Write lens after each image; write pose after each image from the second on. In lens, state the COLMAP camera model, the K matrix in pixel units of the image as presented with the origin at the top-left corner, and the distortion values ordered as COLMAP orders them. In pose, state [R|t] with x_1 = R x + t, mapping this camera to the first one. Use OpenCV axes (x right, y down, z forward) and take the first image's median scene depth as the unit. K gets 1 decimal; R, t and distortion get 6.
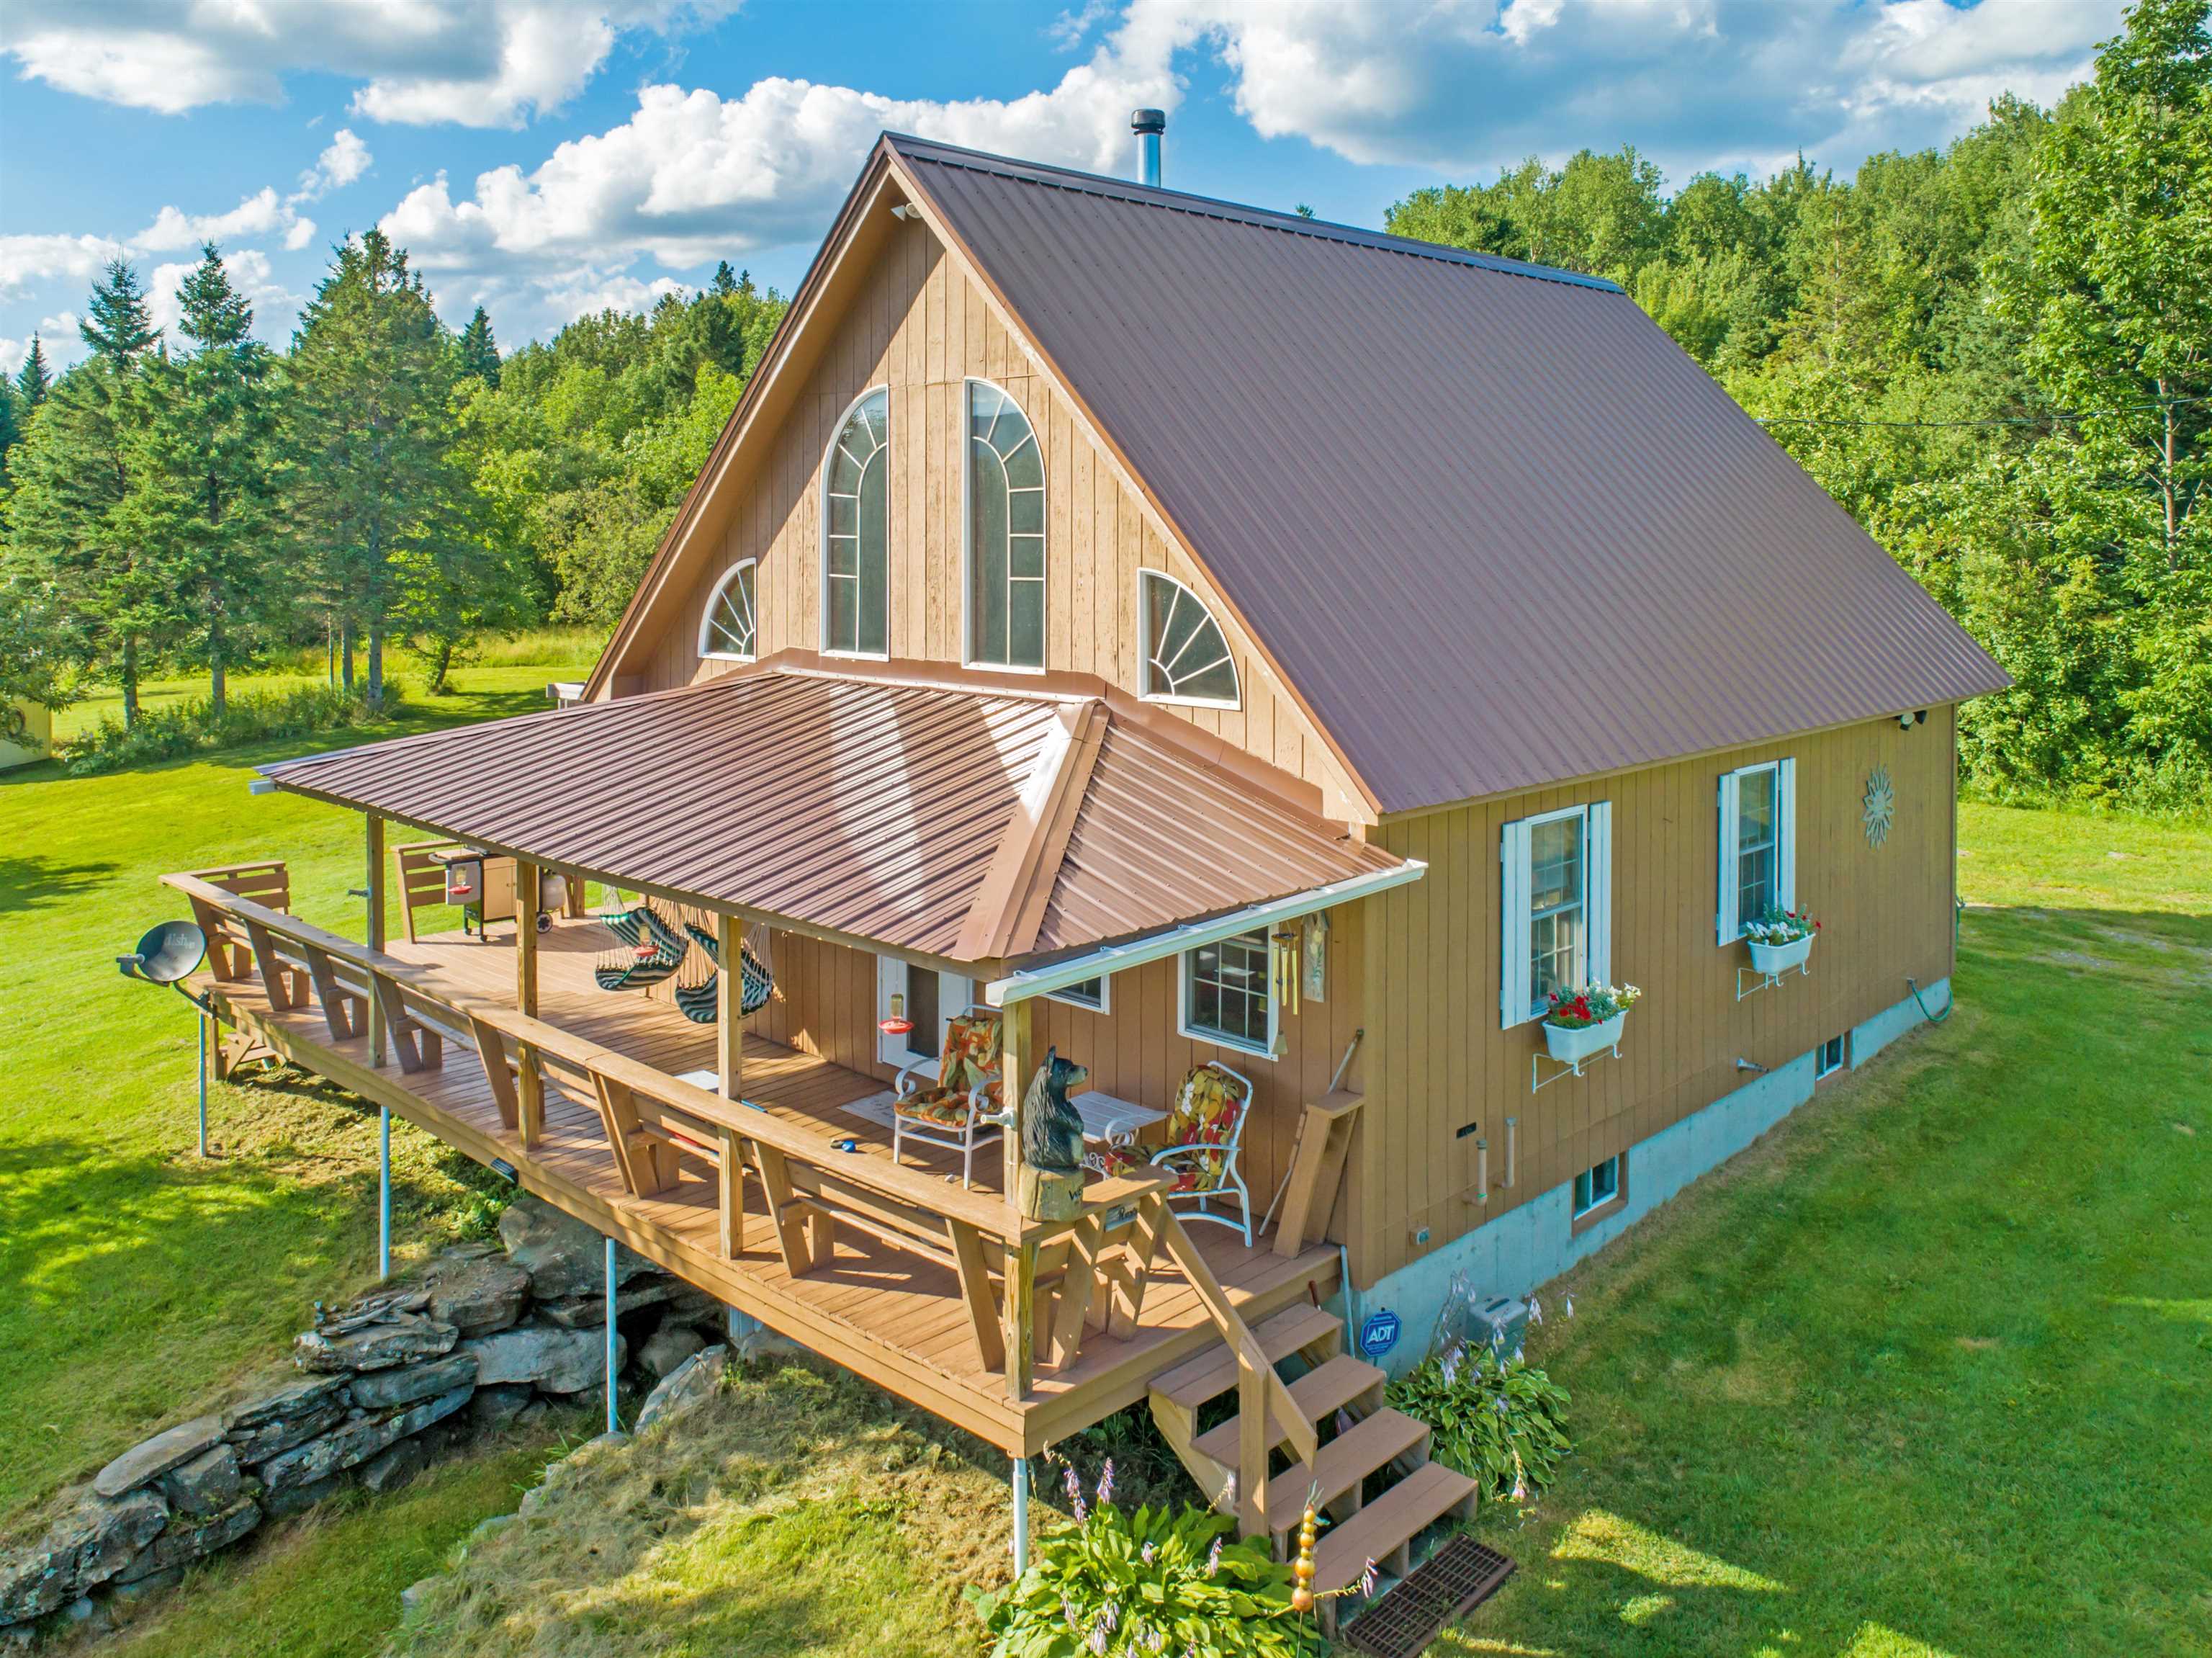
lens RADIAL K [[1856.9, 0, 1106.0], [0, 1856.9, 829.0], [0, 0, 1]] dist [-0.002269, 0.007145]
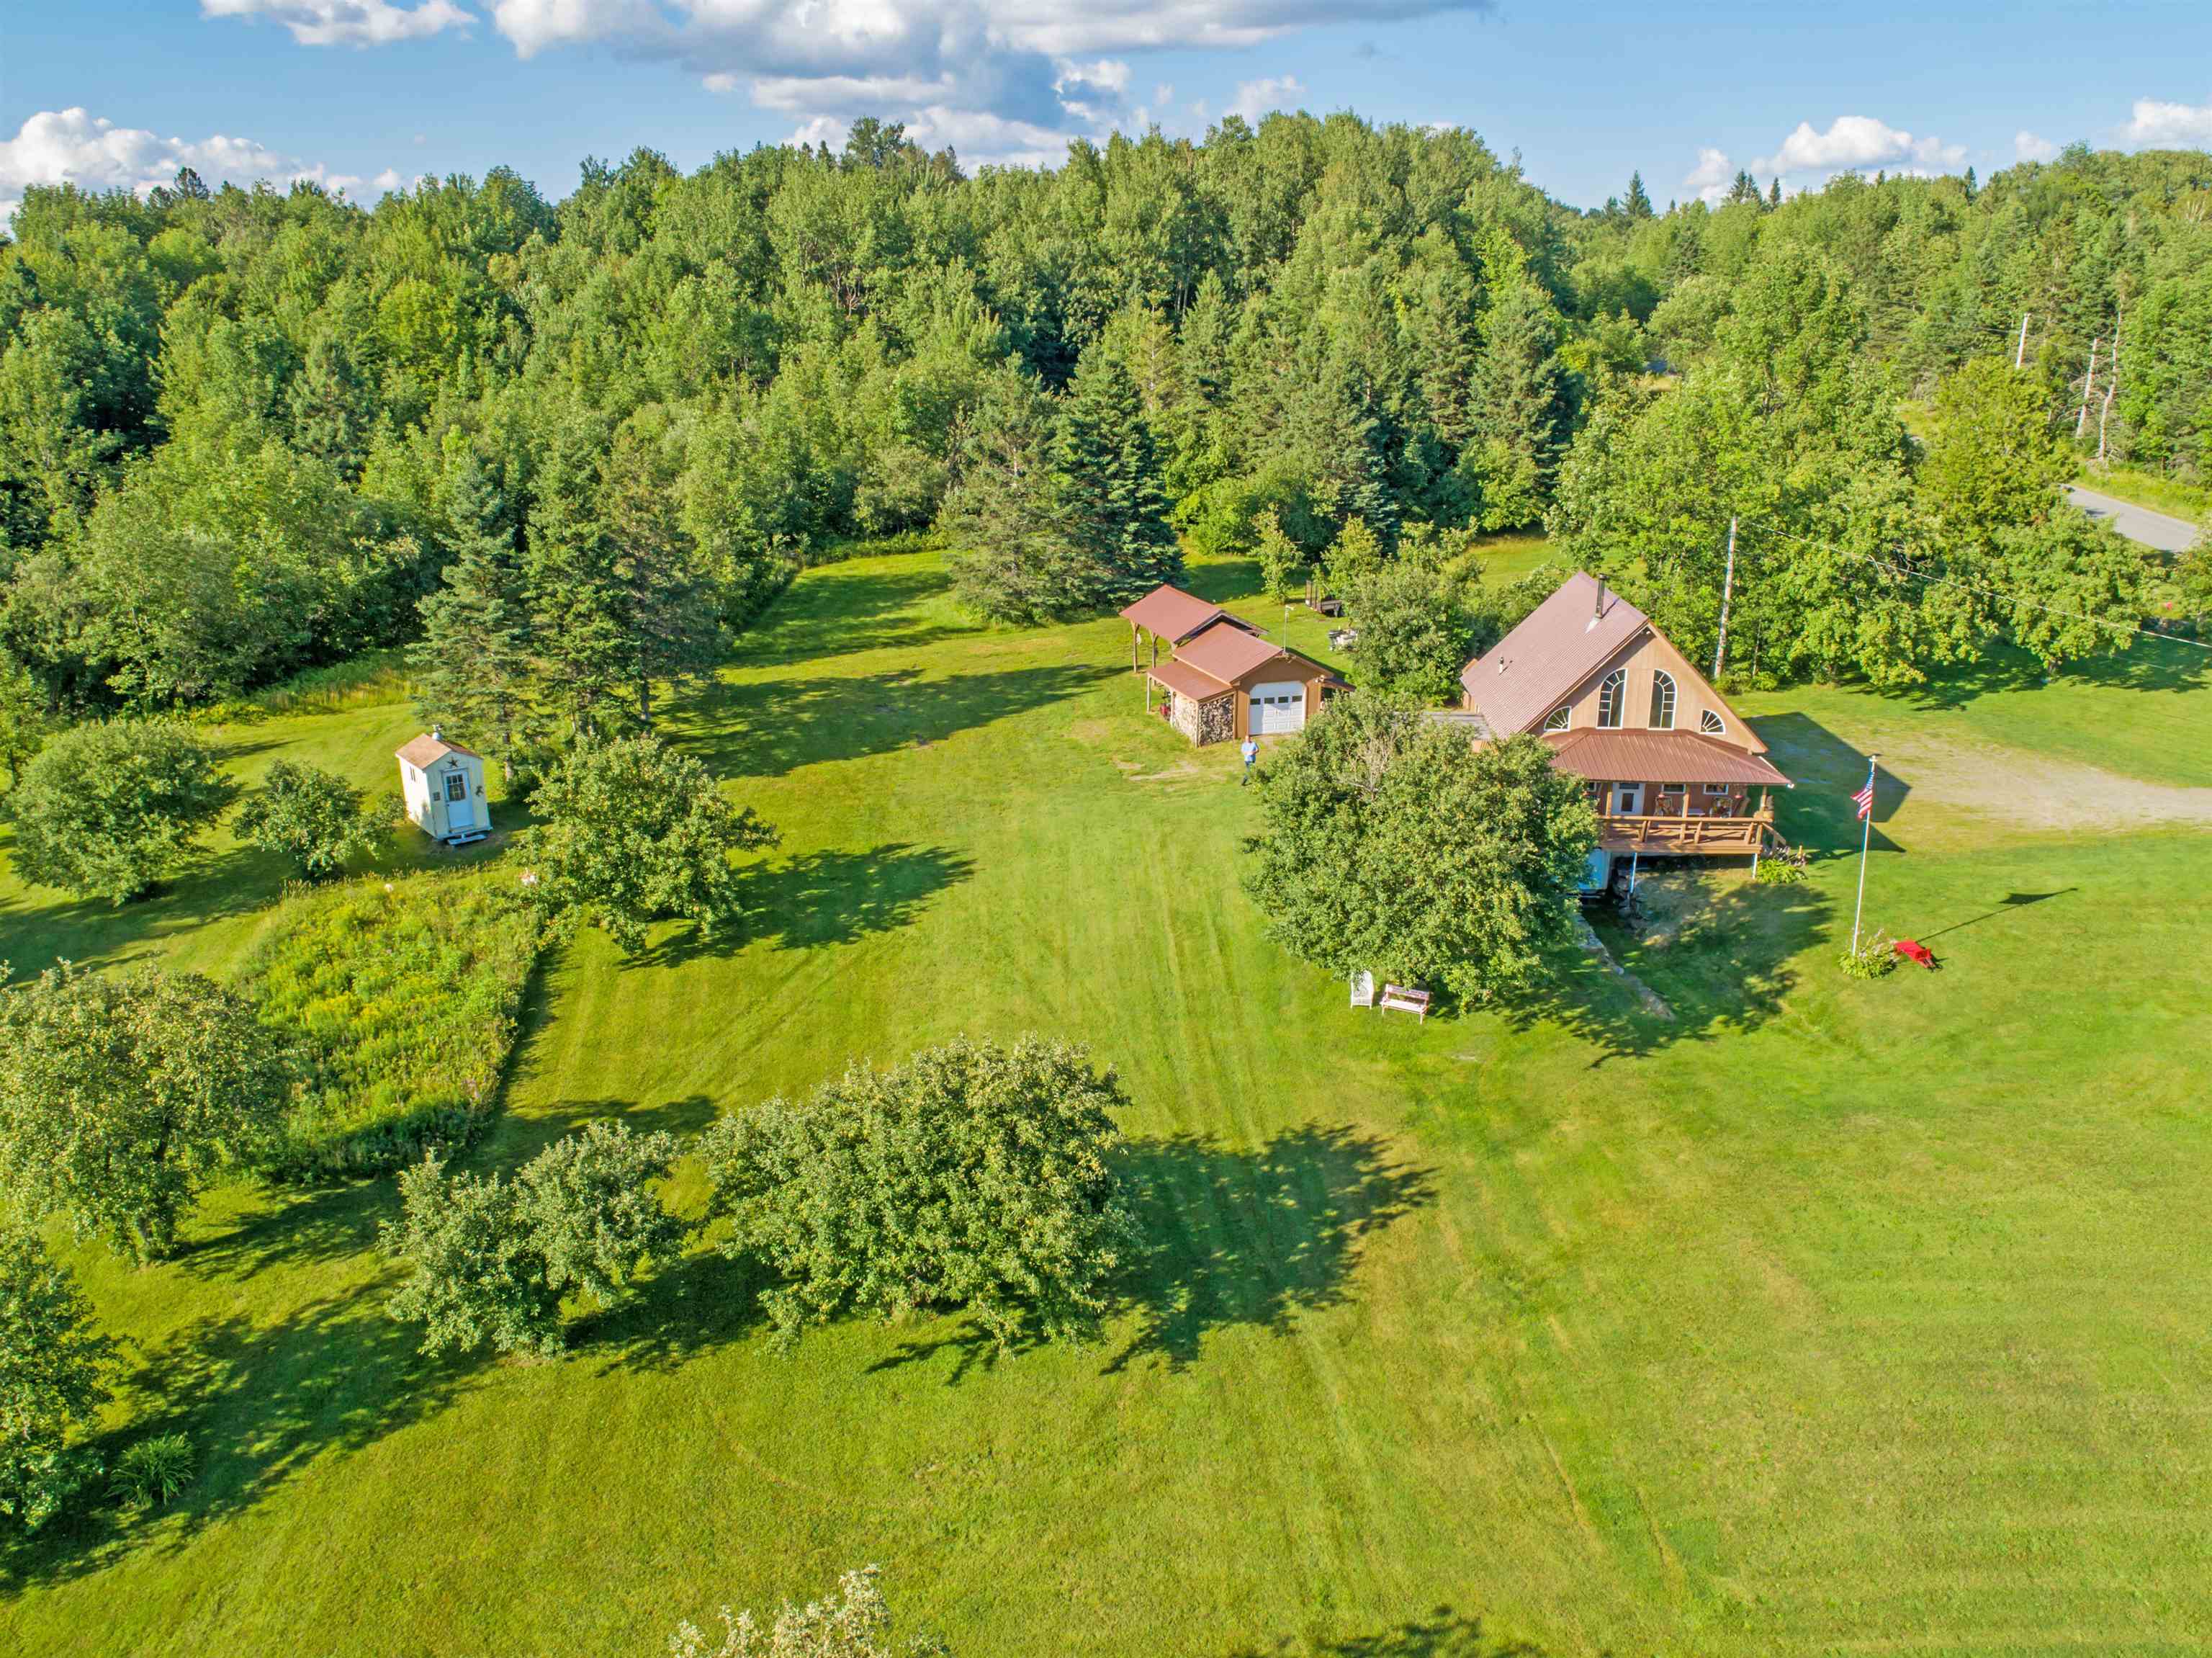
lens RADIAL K [[1856.9, 0, 1106.0], [0, 1856.9, 829.0], [0, 0, 1]] dist [-0.002269, 0.007145]
pose [[0.821513, -0.150125, 0.550072, -1.861618], [0.097413, 0.987487, 0.124020, -0.271980], [-0.561807, -0.048299, 0.825857, -1.011701]]
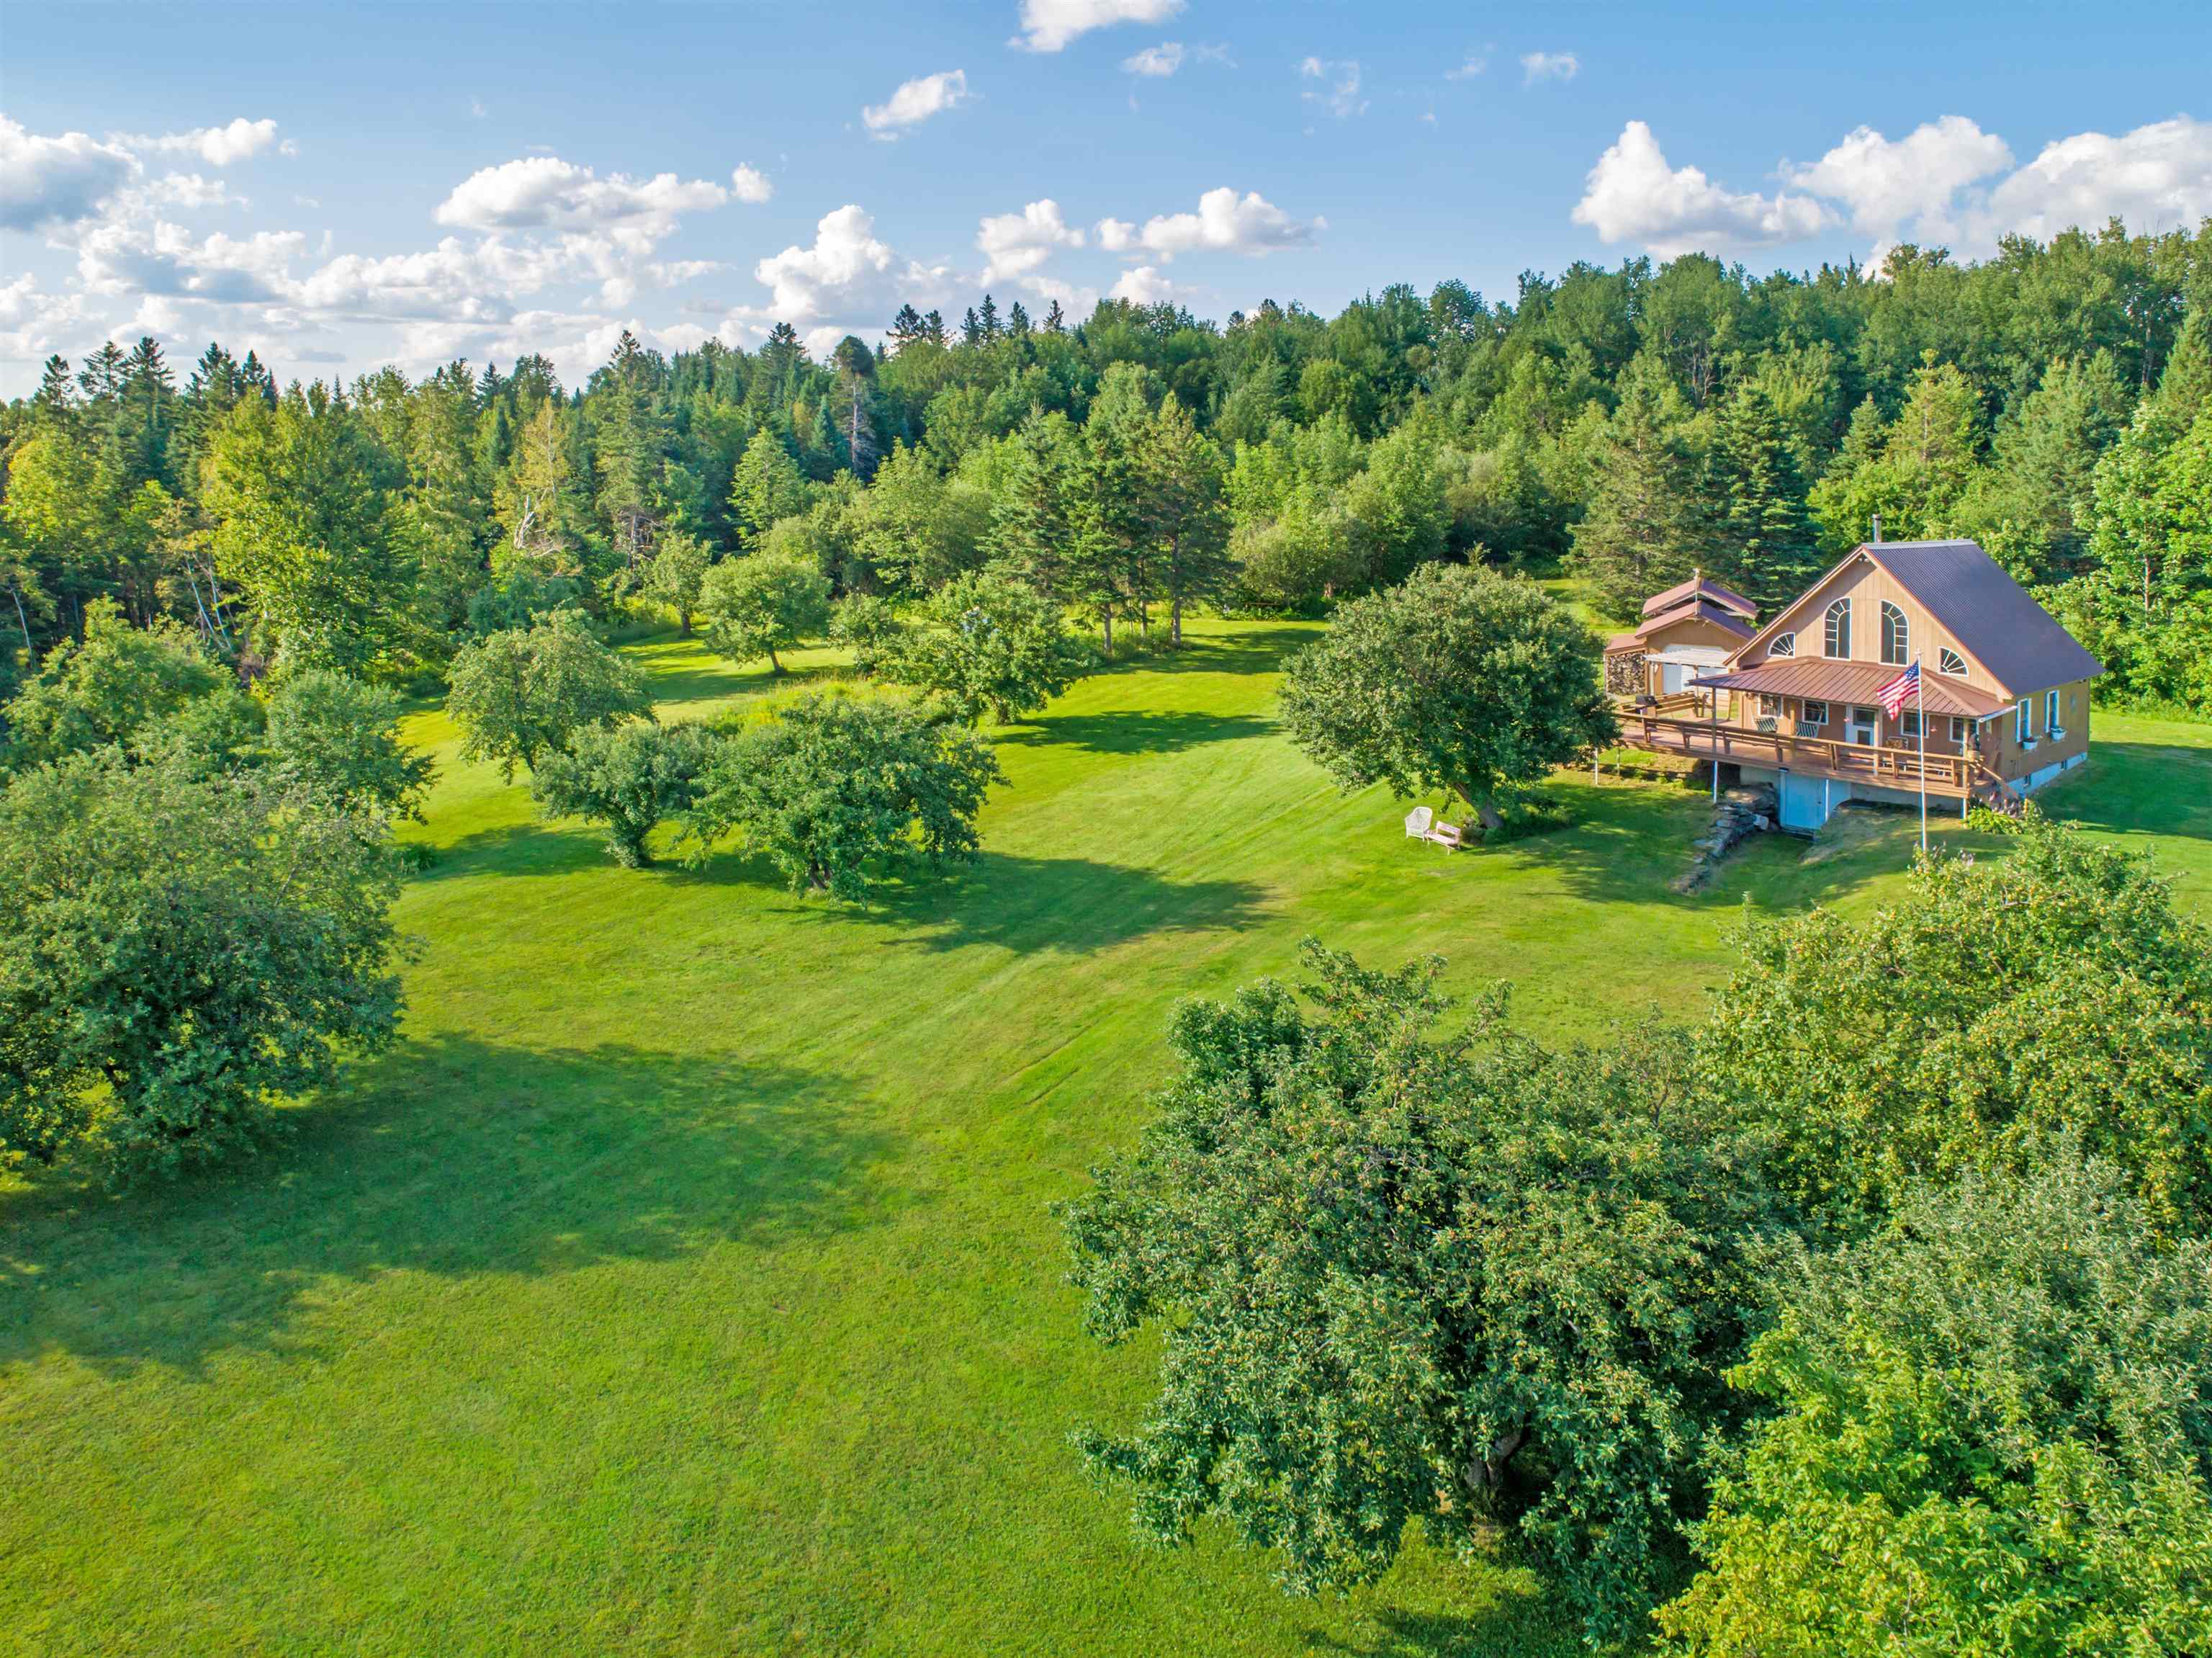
lens RADIAL K [[1661.1, 0, 1028.2], [0, 1661.1, 716.0], [0, 0, 1]] dist [0.000010, 0.002416]
pose [[0.998055, 0.031637, -0.053708, -0.949201], [-0.032372, 0.999393, -0.012880, 0.078879], [0.053268, 0.014594, 0.998474, -1.550534]]
